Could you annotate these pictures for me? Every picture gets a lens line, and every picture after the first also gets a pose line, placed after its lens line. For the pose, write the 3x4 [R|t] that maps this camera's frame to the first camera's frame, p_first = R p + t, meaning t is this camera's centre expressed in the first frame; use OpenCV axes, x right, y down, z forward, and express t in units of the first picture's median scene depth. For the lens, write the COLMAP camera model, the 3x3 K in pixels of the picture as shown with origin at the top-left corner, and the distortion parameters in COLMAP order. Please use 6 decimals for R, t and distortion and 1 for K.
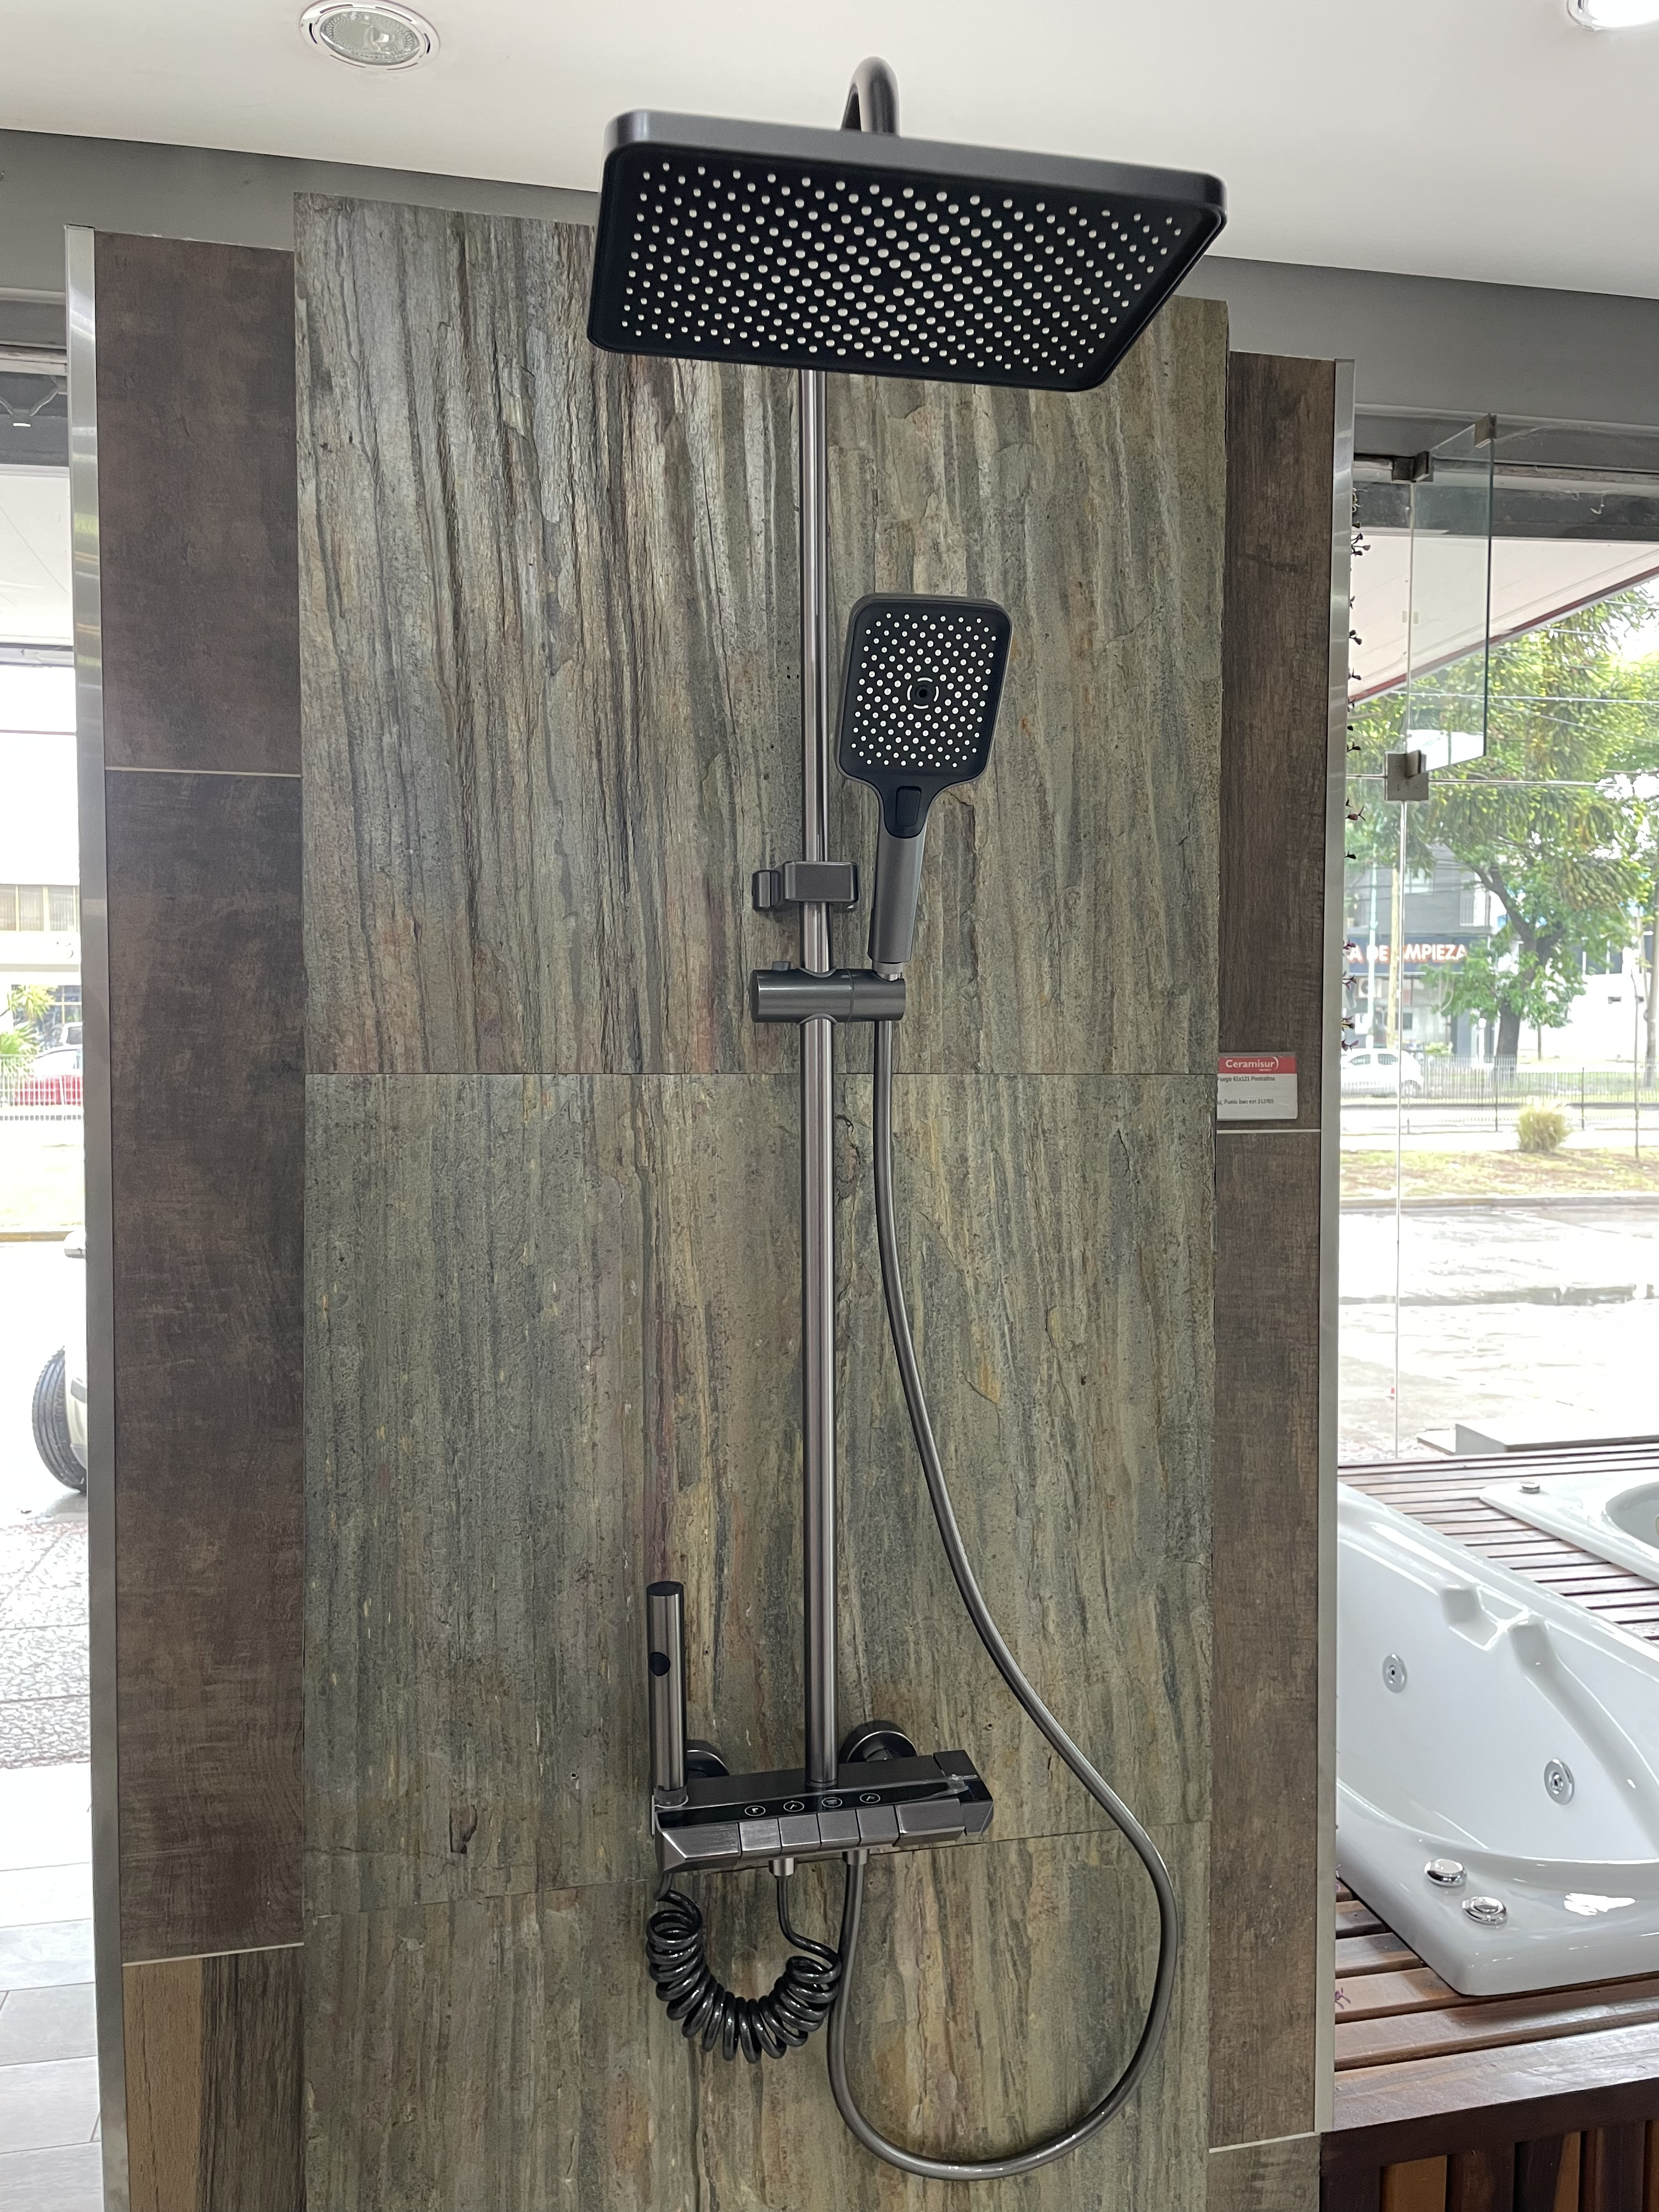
lens RADIAL K [[1686.5, 0, 829.5], [0, 1686.5, 1106.0], [0, 0, 1]] dist [0.094167, -0.127668]
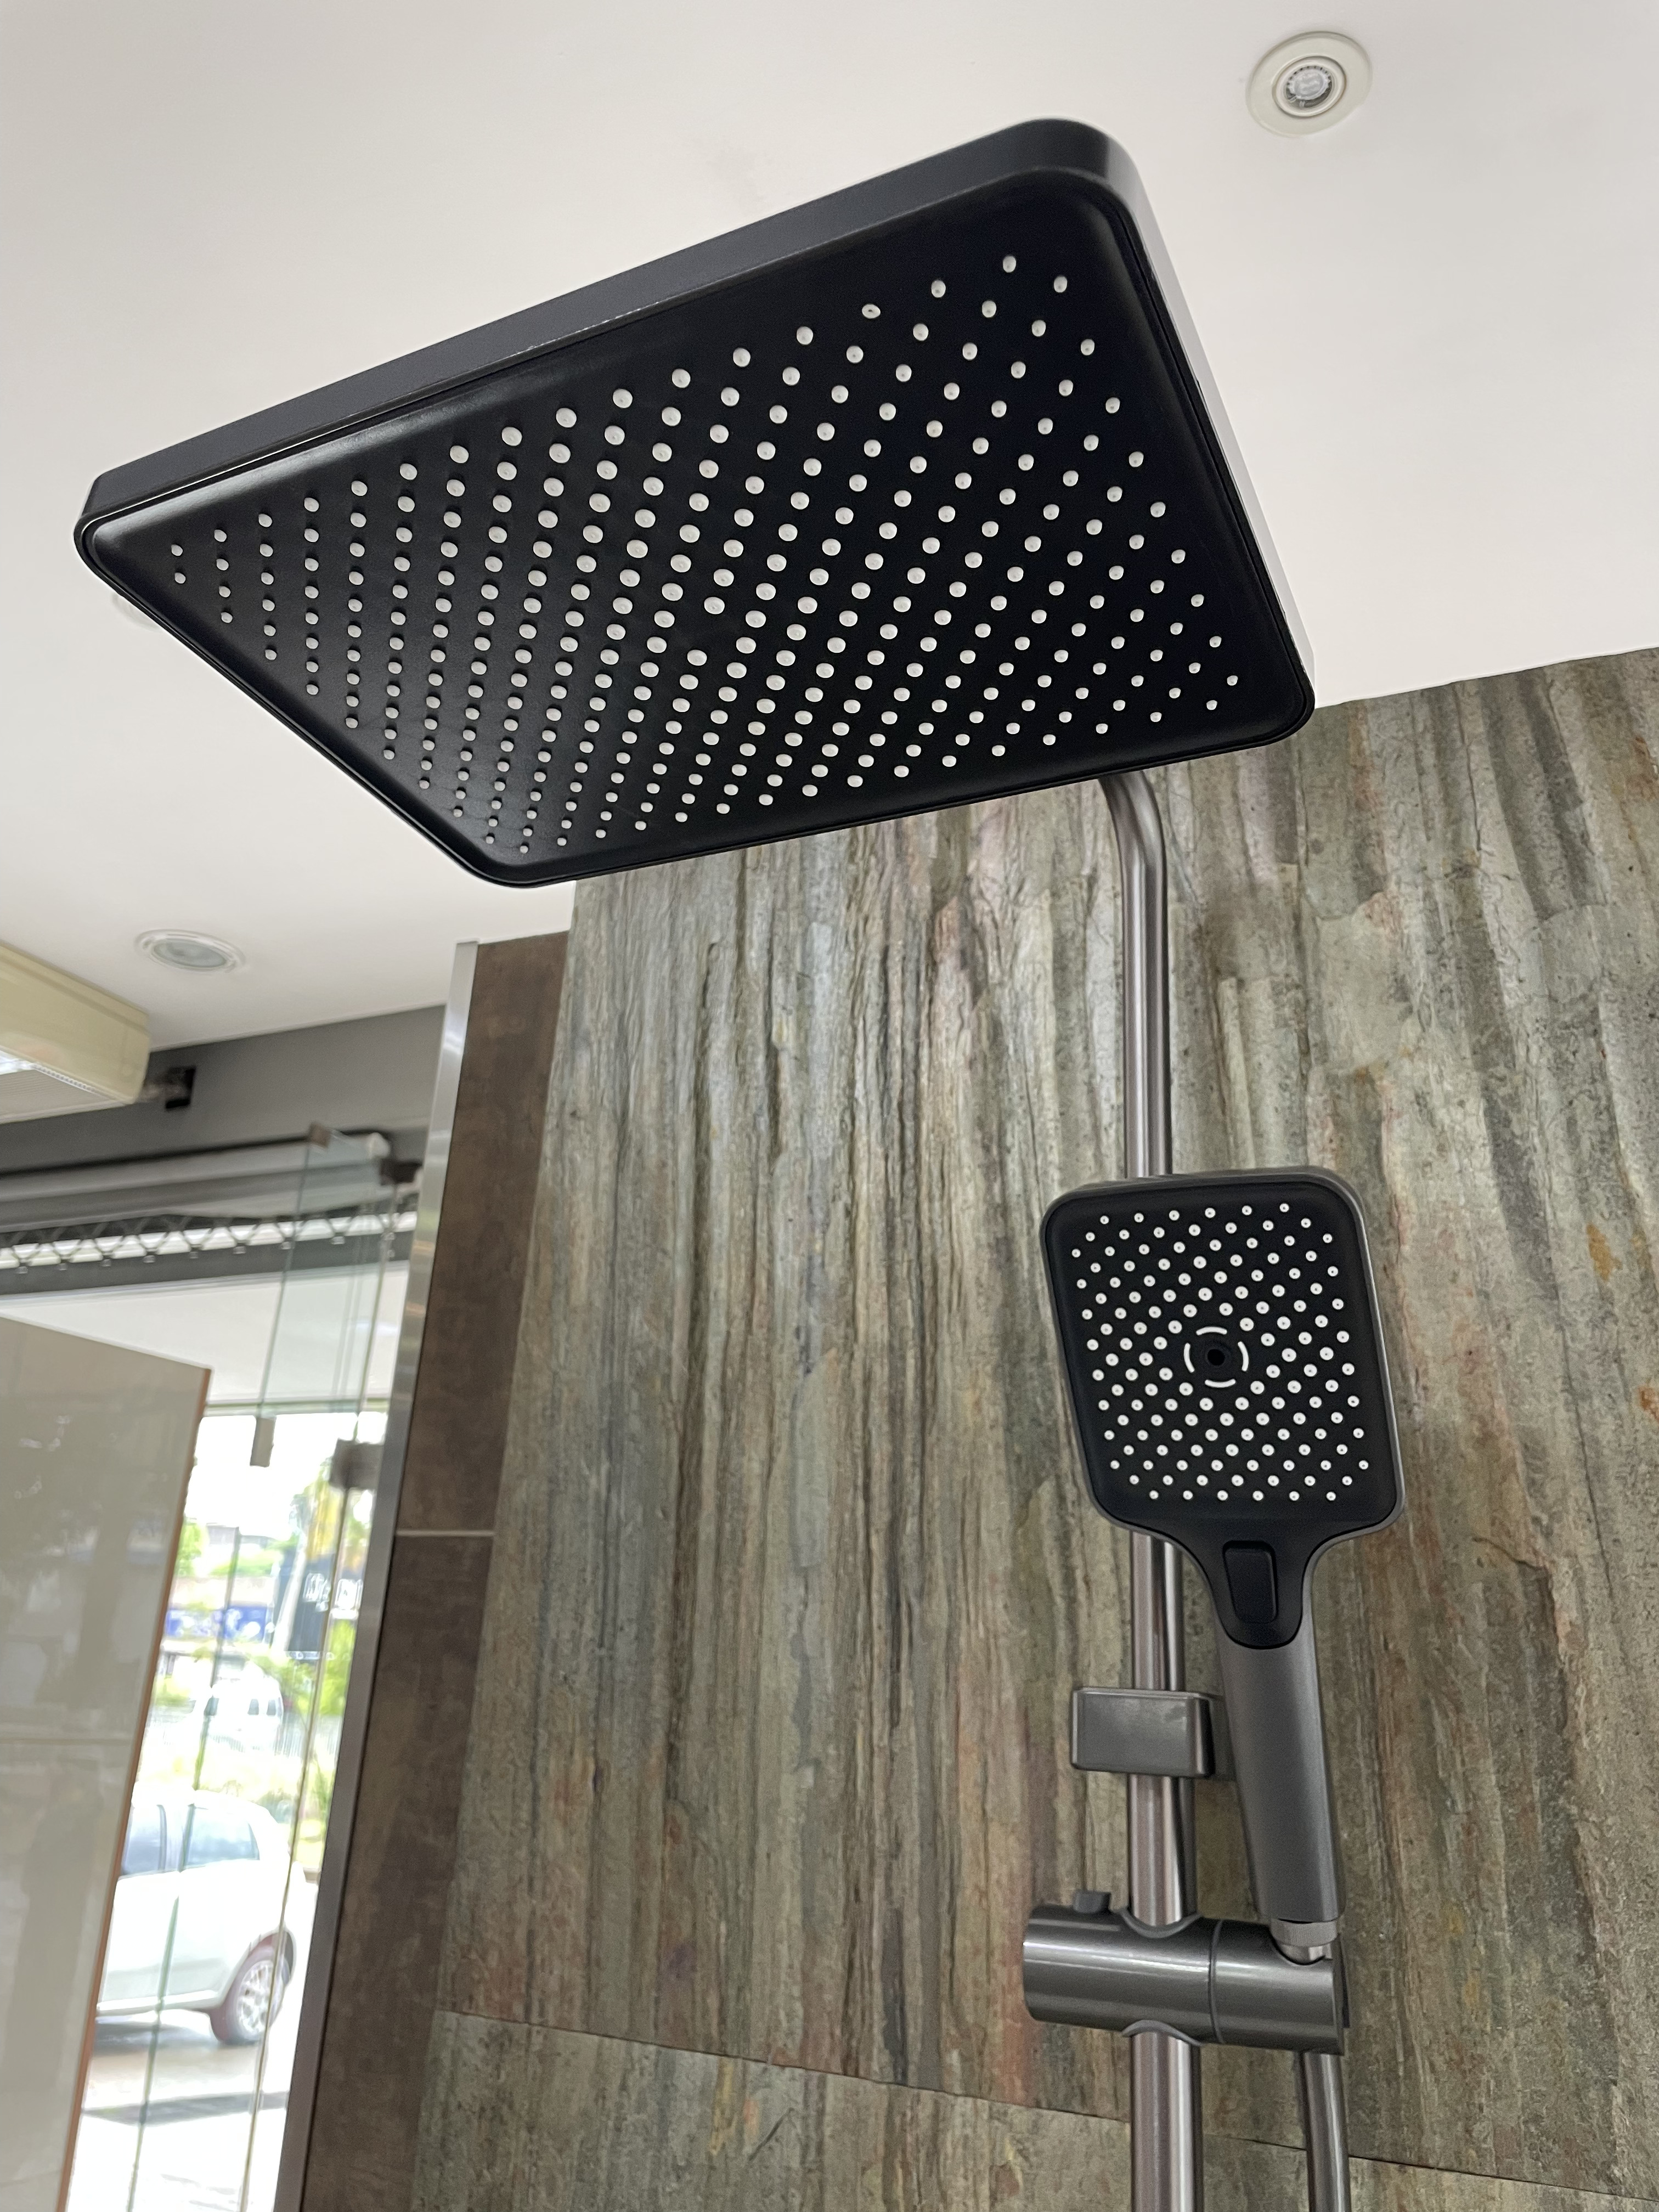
lens RADIAL K [[1686.5, 0, 829.5], [0, 1686.5, 1106.0], [0, 0, 1]] dist [0.094167, -0.127668]
pose [[0.785055, -0.168440, -0.596084, 0.251868], [-0.081245, 0.926004, -0.368668, -0.105987], [0.614074, 0.337854, 0.713279, 0.492241]]
